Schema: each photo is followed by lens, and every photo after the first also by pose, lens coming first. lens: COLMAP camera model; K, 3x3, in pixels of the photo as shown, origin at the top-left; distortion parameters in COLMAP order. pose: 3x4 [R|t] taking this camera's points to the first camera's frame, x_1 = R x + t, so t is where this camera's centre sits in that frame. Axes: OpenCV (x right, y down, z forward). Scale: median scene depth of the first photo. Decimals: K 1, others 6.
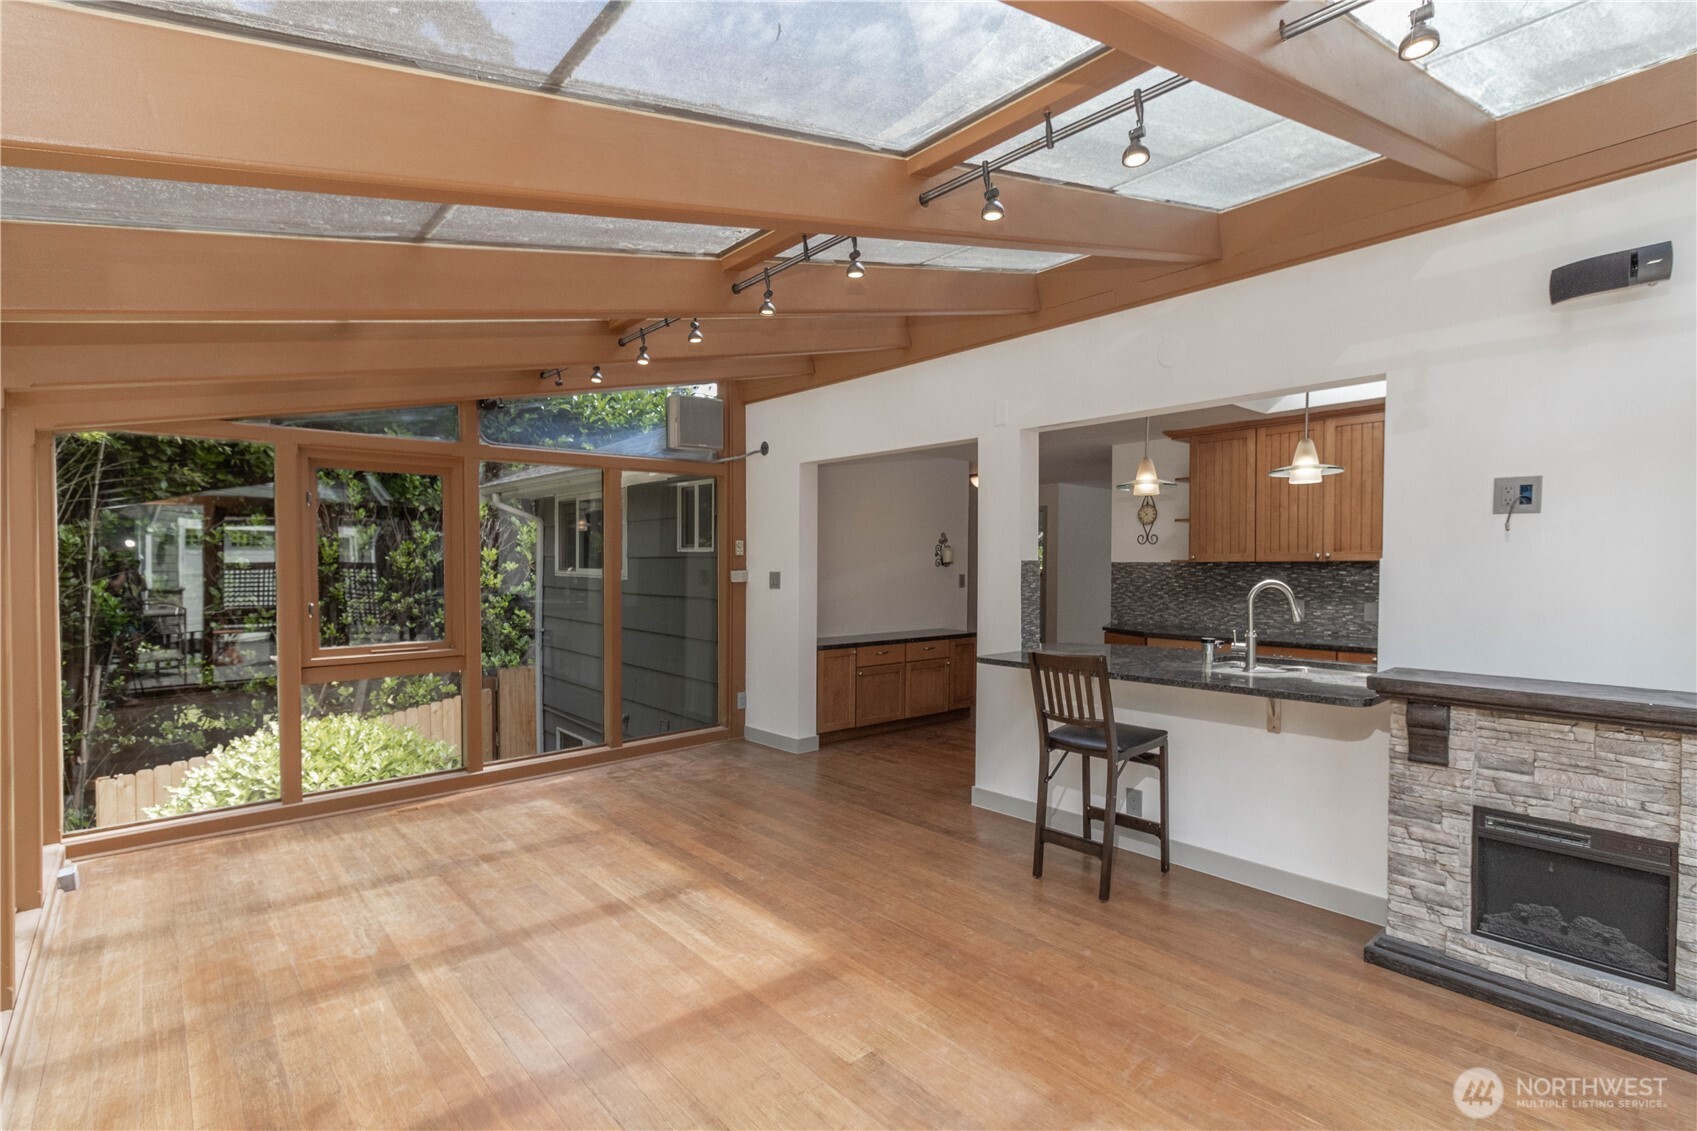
lens RADIAL K [[806.4, 0, 875.1], [0, 806.4, 554.3], [0, 0, 1]] dist [0.003863, -0.000029]
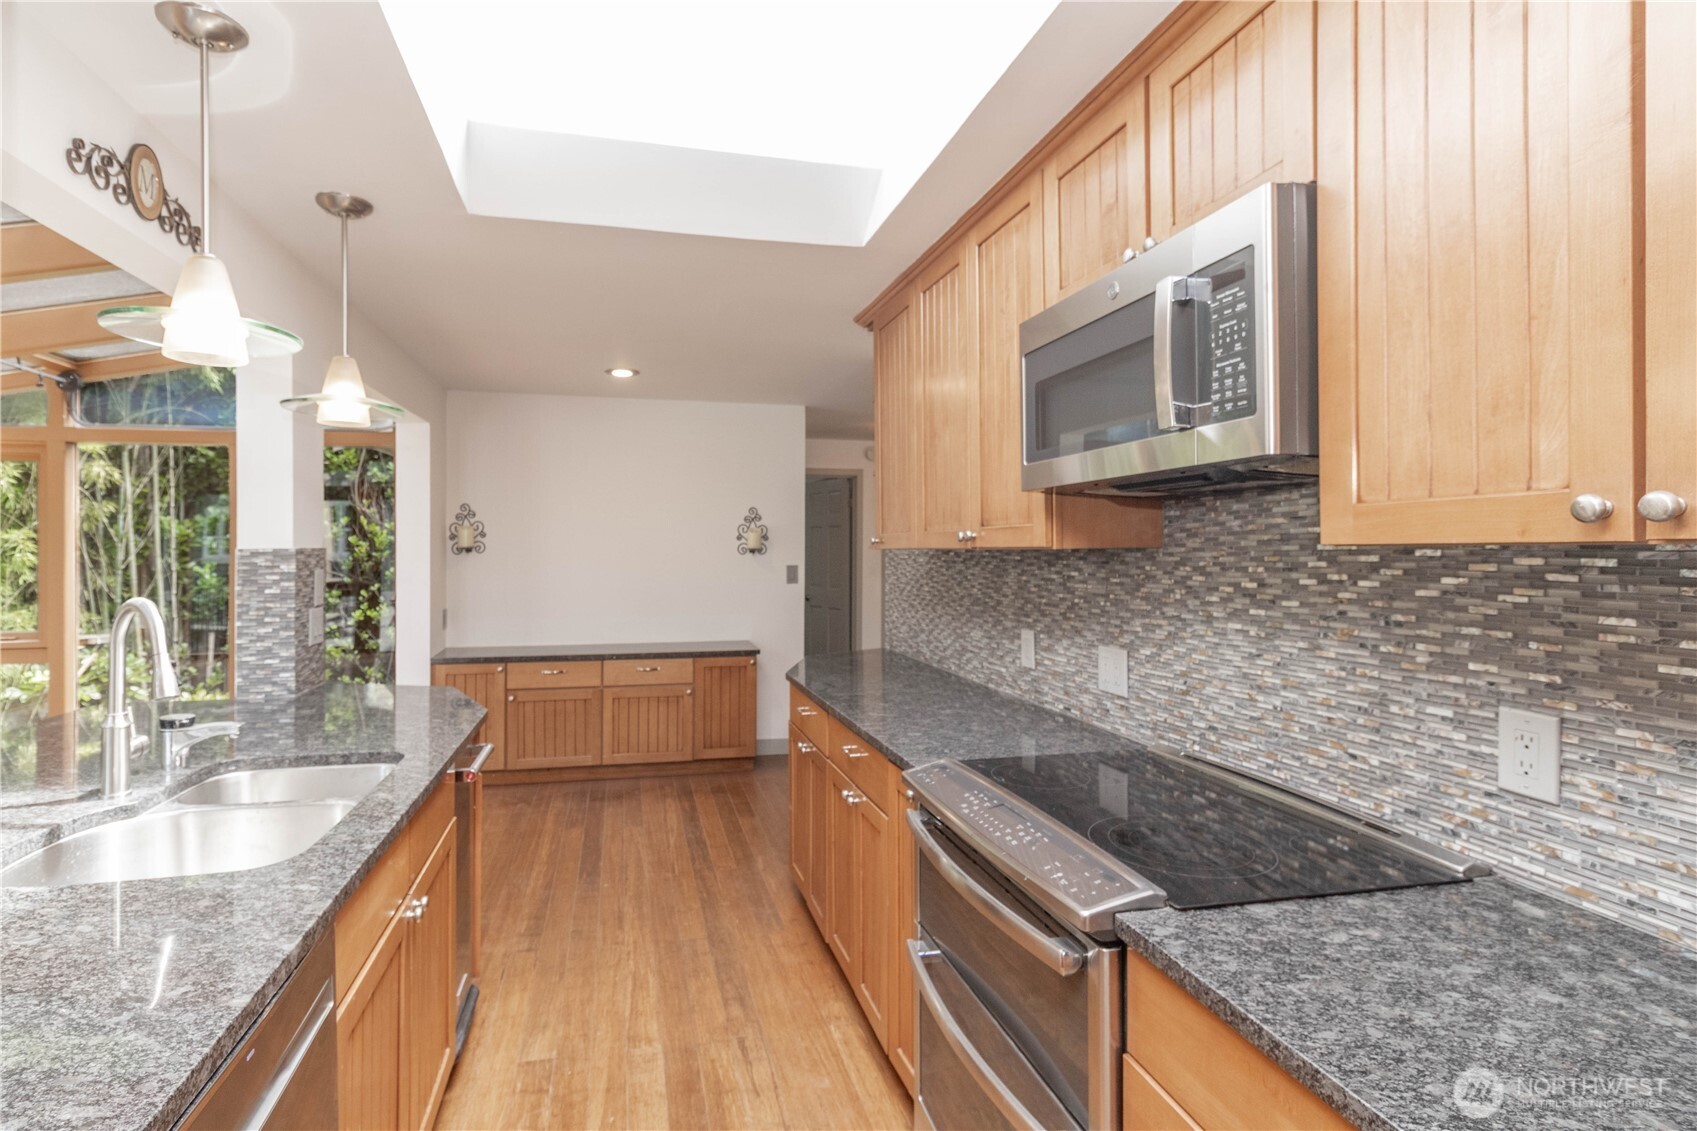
lens RADIAL K [[825.6, 0, 797.6], [0, 825.6, 543.0], [0, 0, 1]] dist [0.000855, -0.000015]
pose [[0.872191, -0.002400, -0.489160, 0.608228], [0.005229, 0.999977, 0.004419, 0.002752], [0.489138, -0.006412, 0.872183, 0.485319]]
